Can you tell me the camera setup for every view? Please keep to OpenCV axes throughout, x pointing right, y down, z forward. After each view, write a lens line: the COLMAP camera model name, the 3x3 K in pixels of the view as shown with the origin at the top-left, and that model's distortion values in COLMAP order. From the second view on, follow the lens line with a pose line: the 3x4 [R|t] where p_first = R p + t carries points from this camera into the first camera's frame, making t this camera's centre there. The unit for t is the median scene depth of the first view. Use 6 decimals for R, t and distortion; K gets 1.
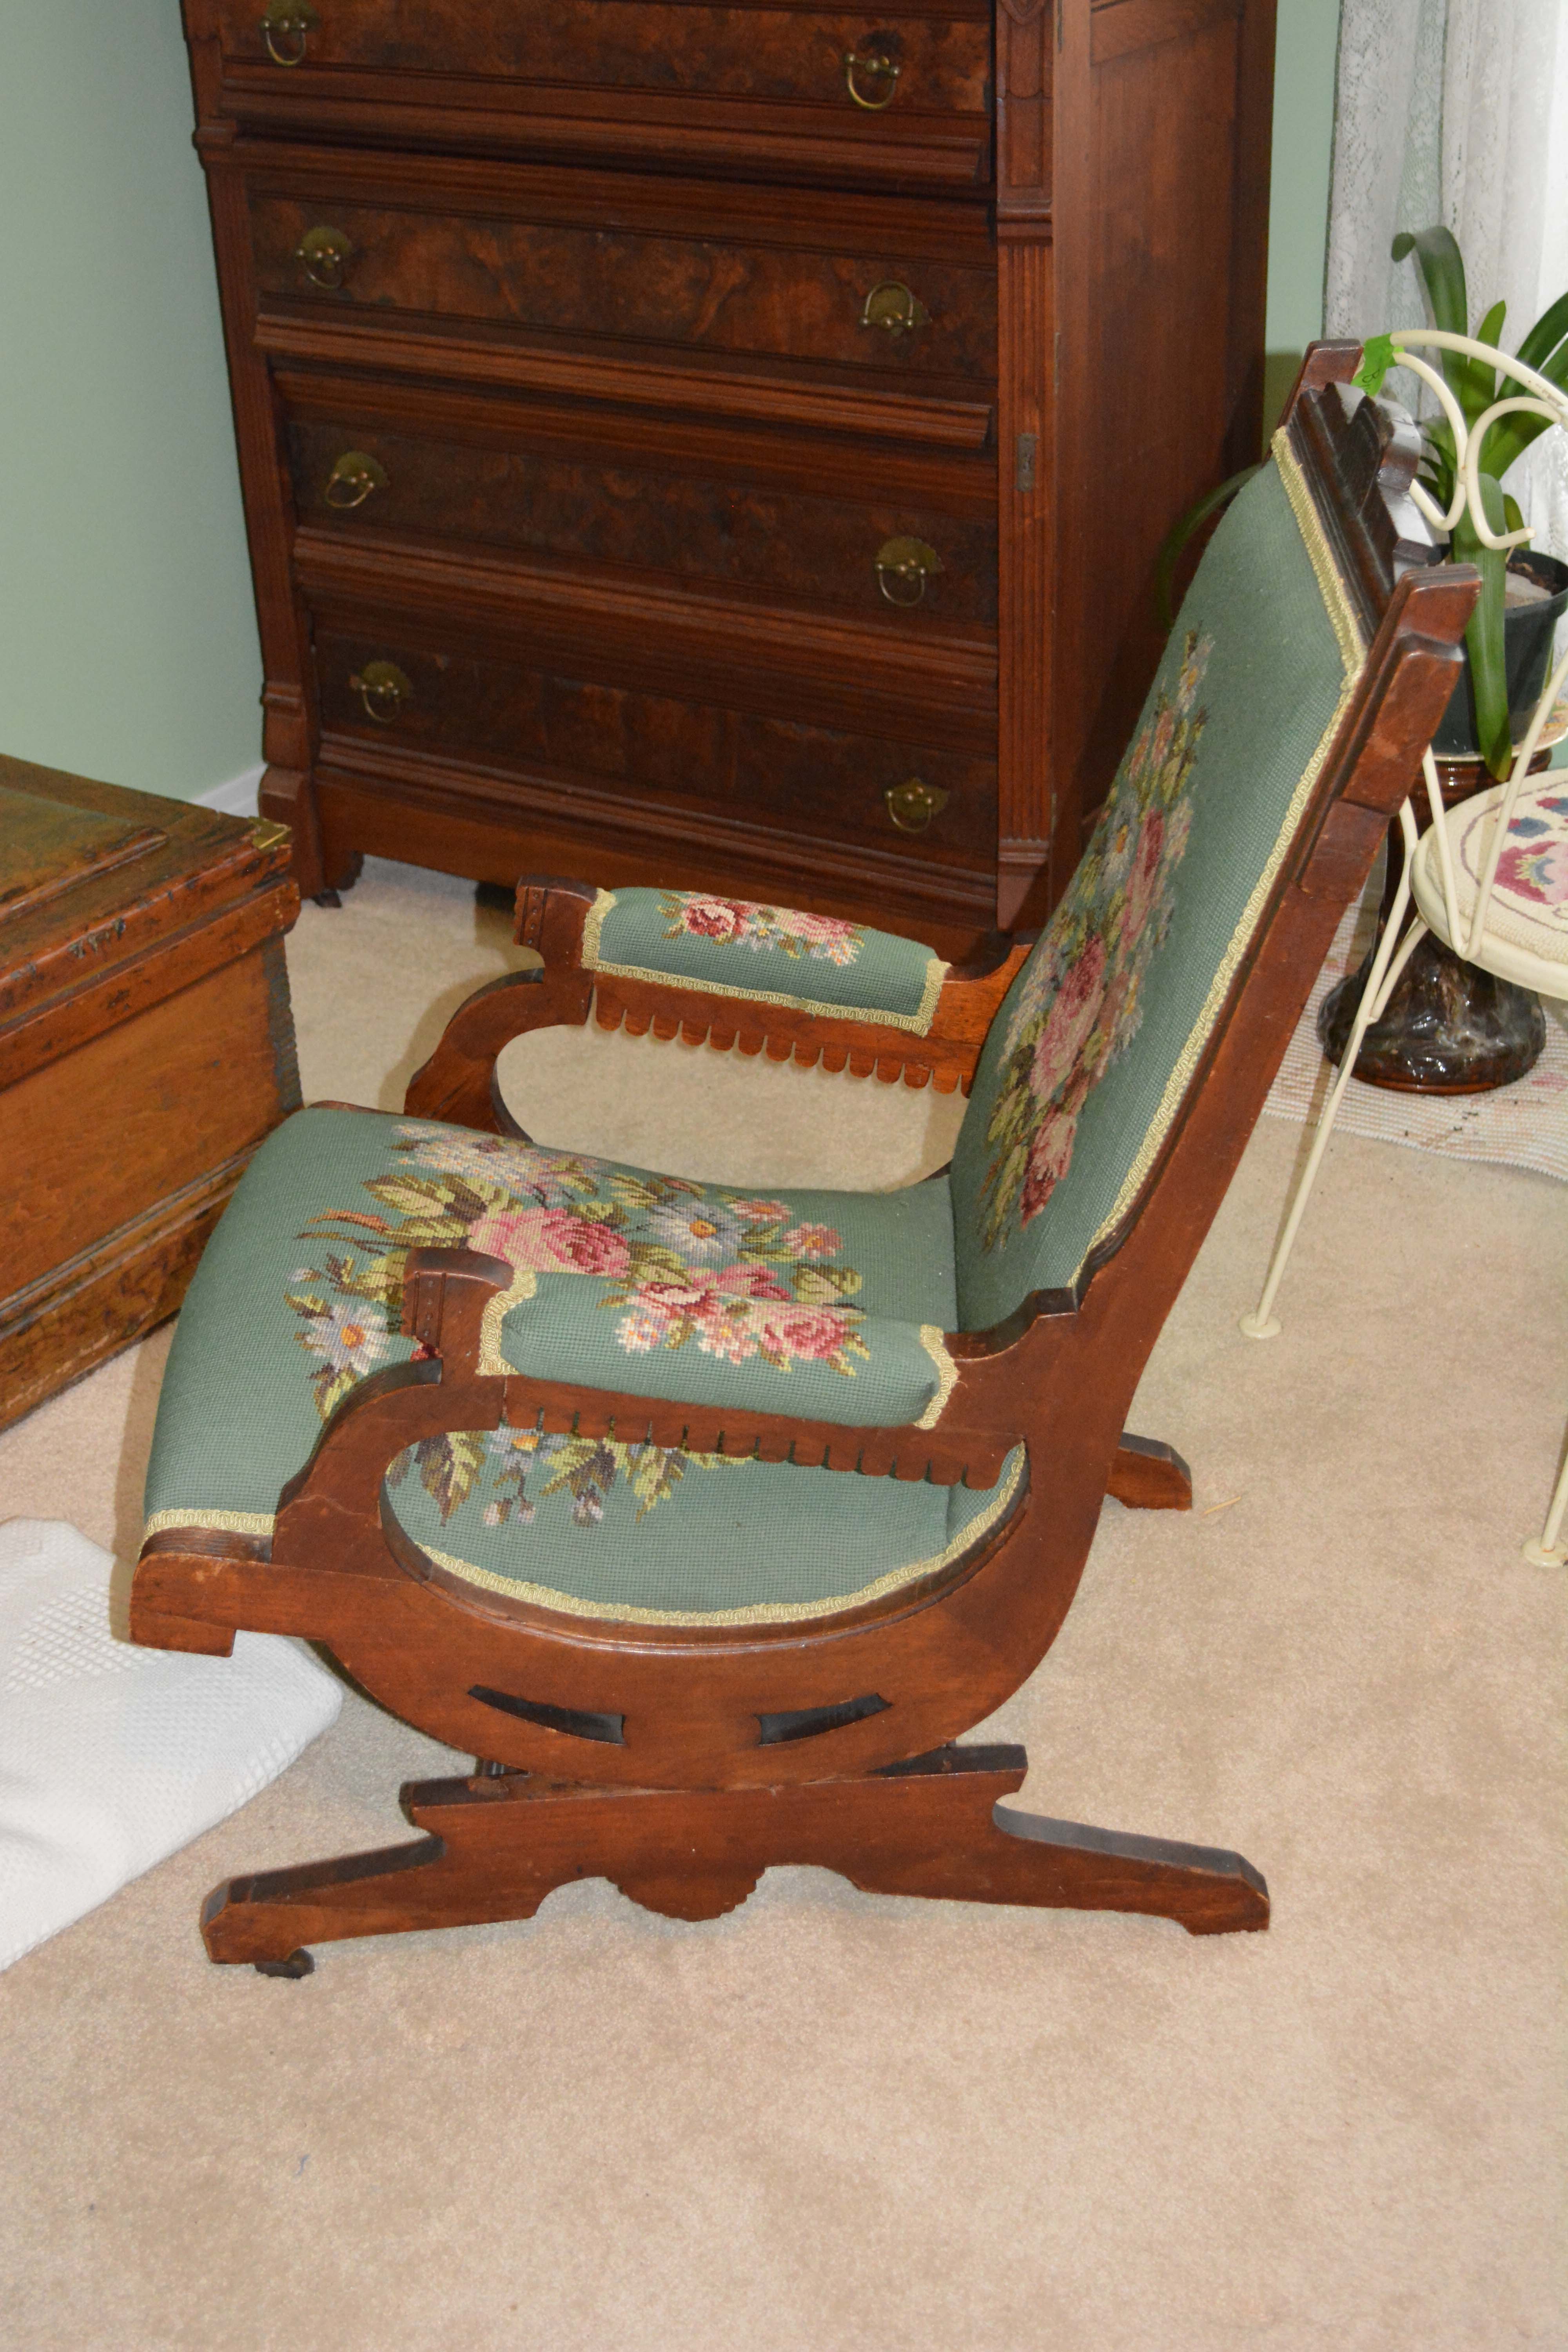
lens RADIAL K [[3162.3, 0, 782.3], [0, 3162.3, 1133.9], [0, 0, 1]] dist [-0.033638, -0.010551]
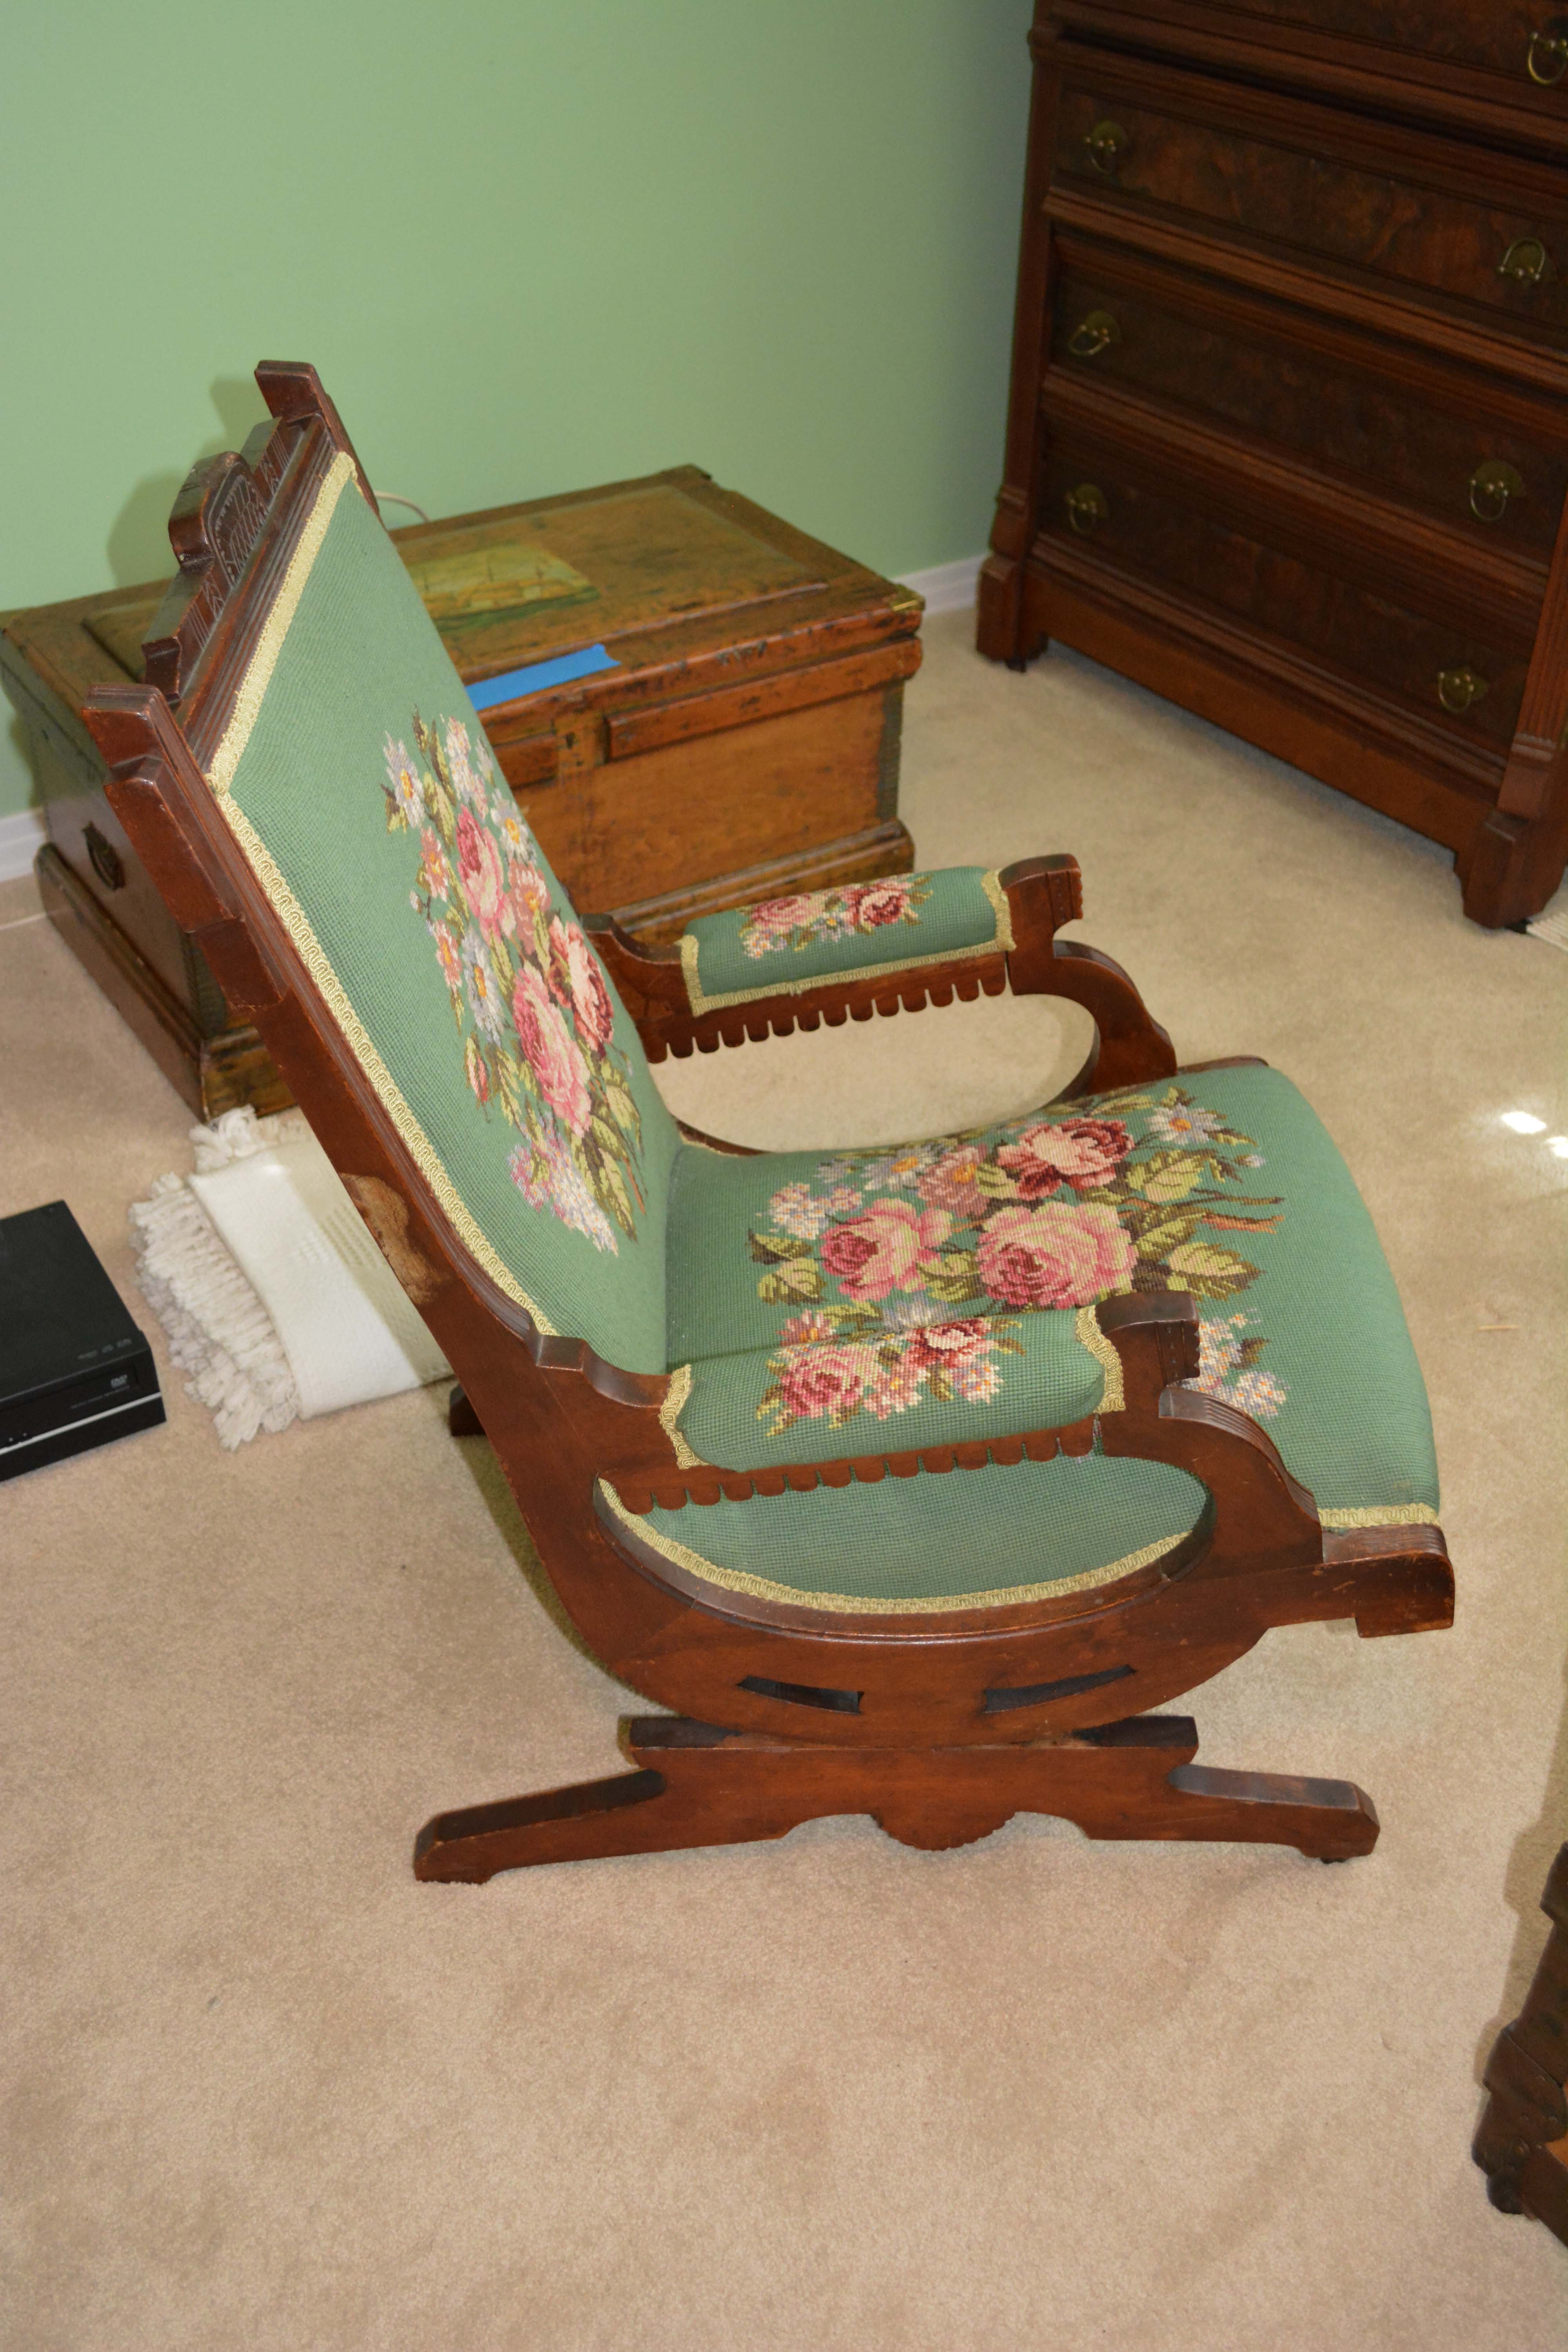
lens RADIAL K [[2305.9, 0, 765.9], [0, 2305.9, 1150.6], [0, 0, 1]] dist [-0.067966, 0.007236]
pose [[-0.997087, 0.065891, -0.038413, 0.051709], [-0.006903, 0.423618, 0.905815, -0.704208], [0.075957, 0.903441, -0.421929, 1.349777]]
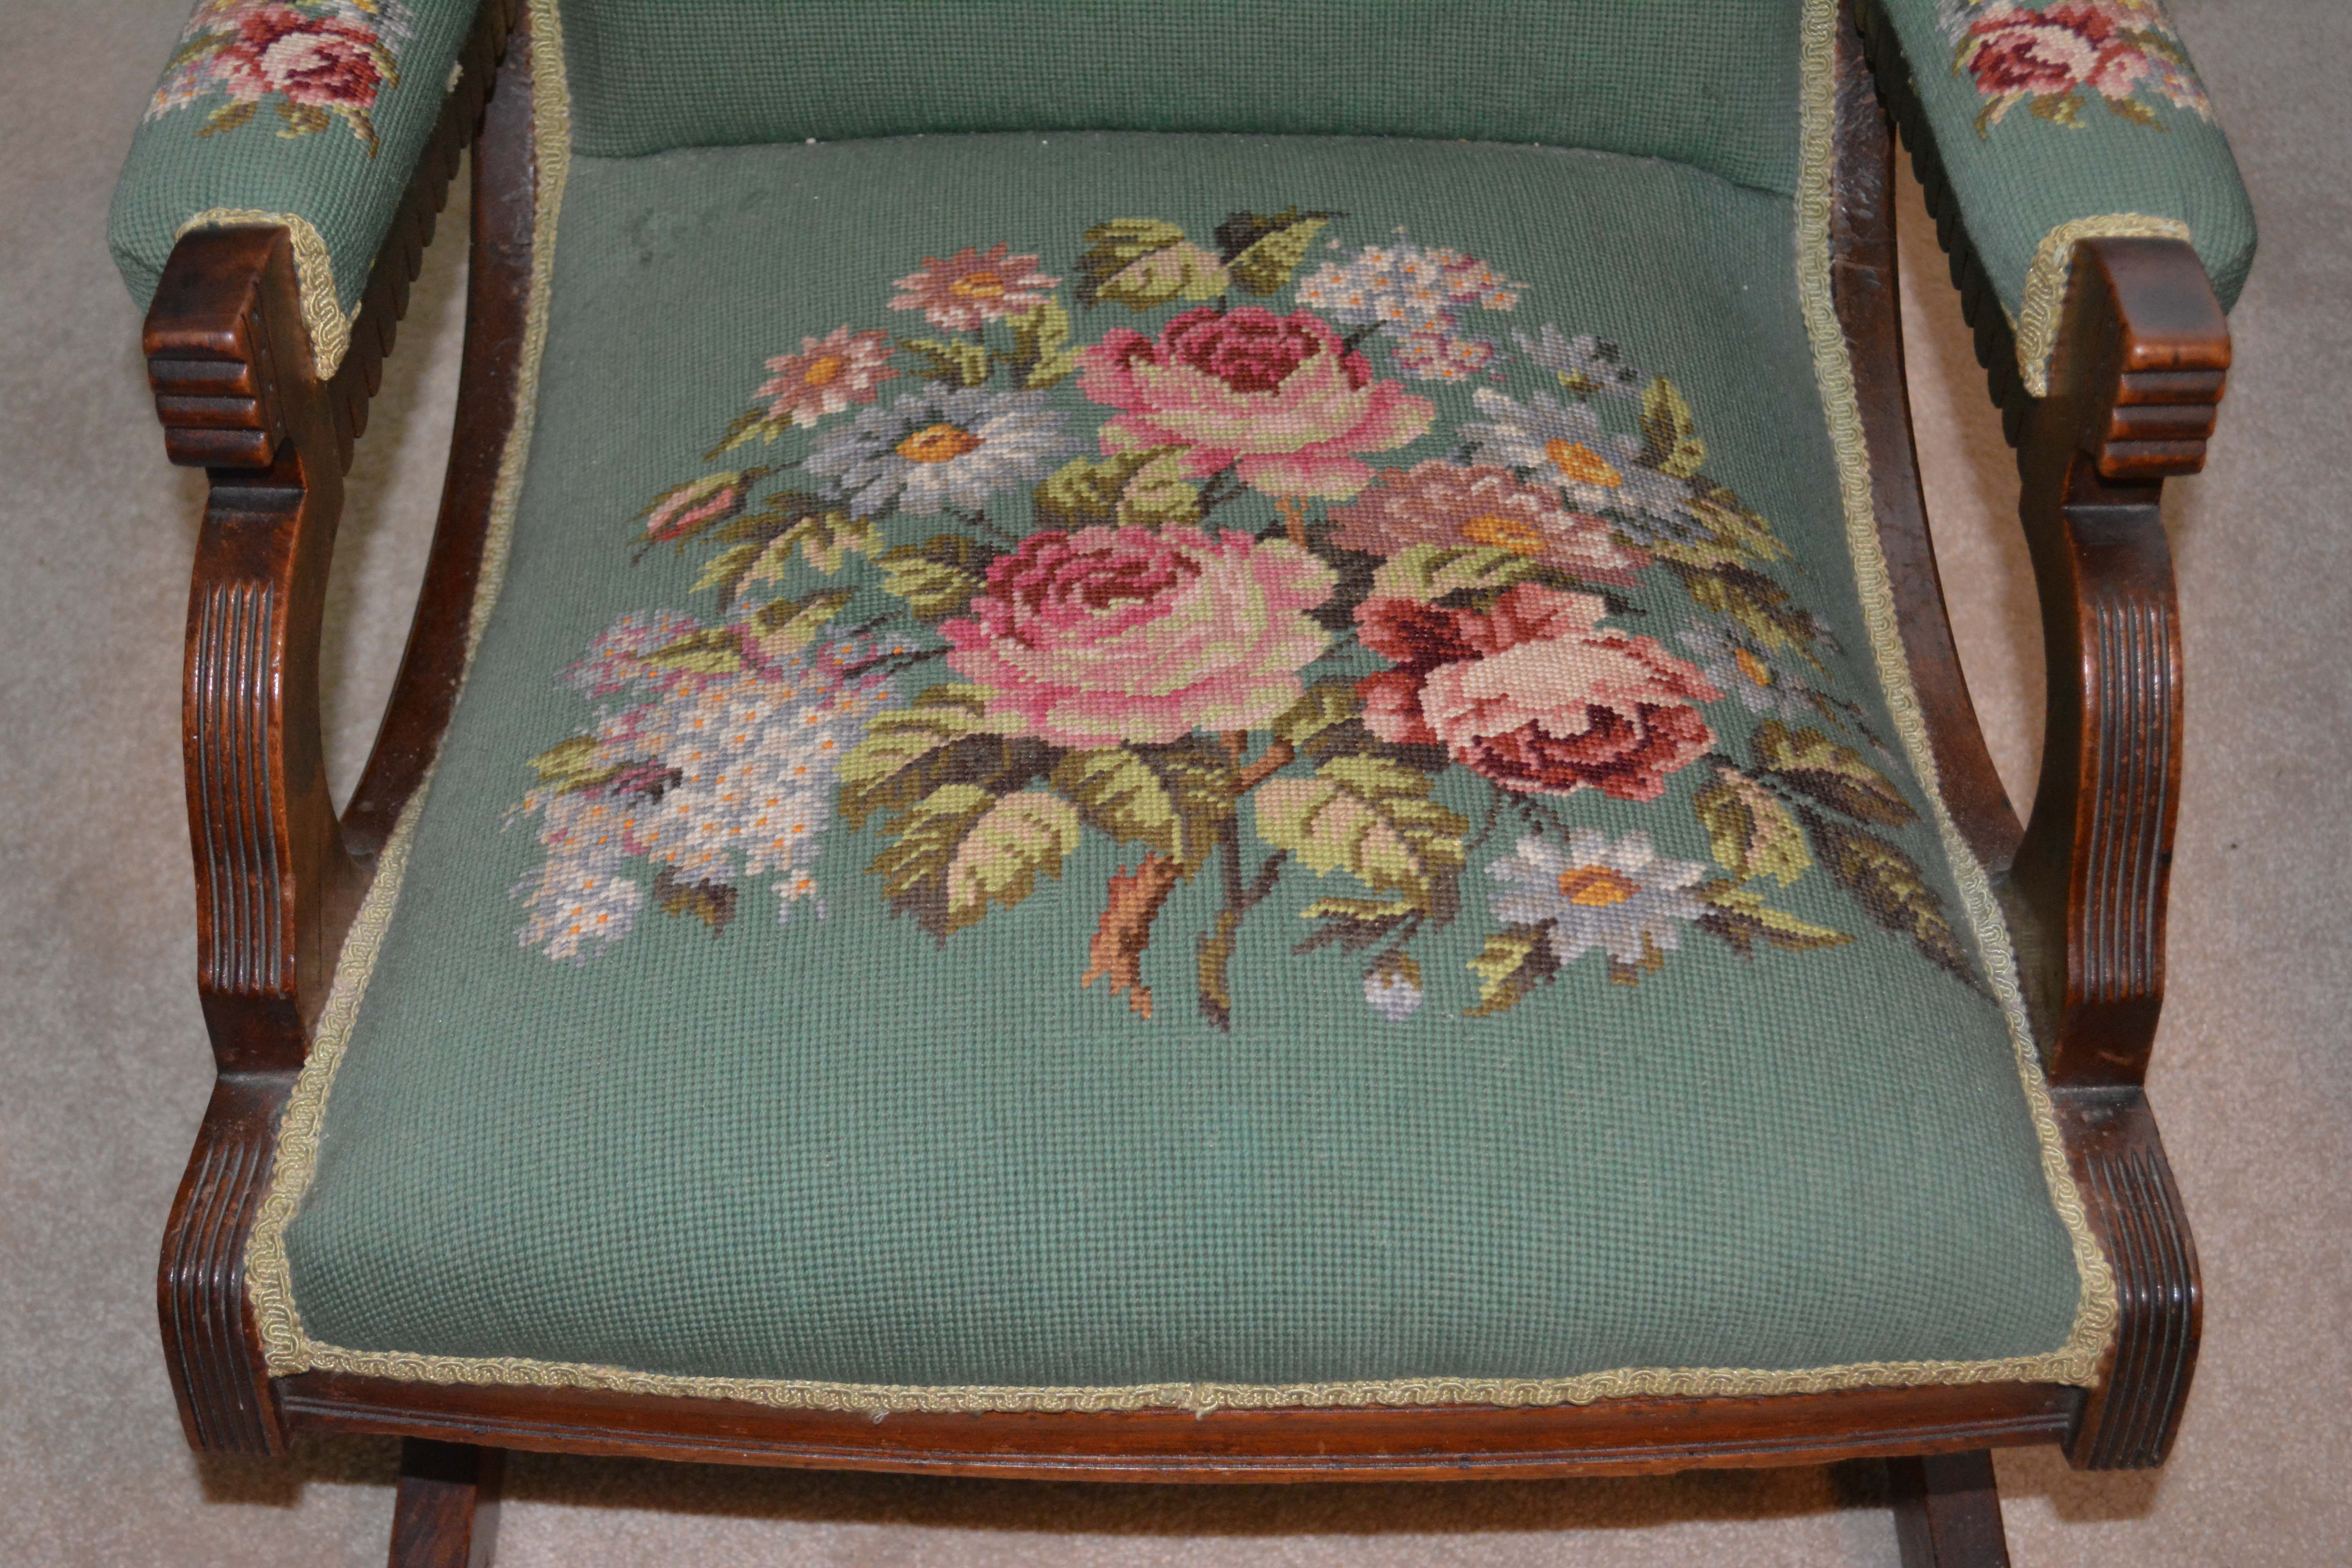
lens RADIAL K [[3689.3, 0, 1143.1], [0, 3689.3, 805.5], [0, 0, 1]] dist [-0.016034, 0.019013]
pose [[-0.035539, -0.768052, 0.639401, -0.453513], [0.485651, 0.545905, 0.682738, -0.325510], [-0.873430, 0.334790, 0.353604, 0.861999]]
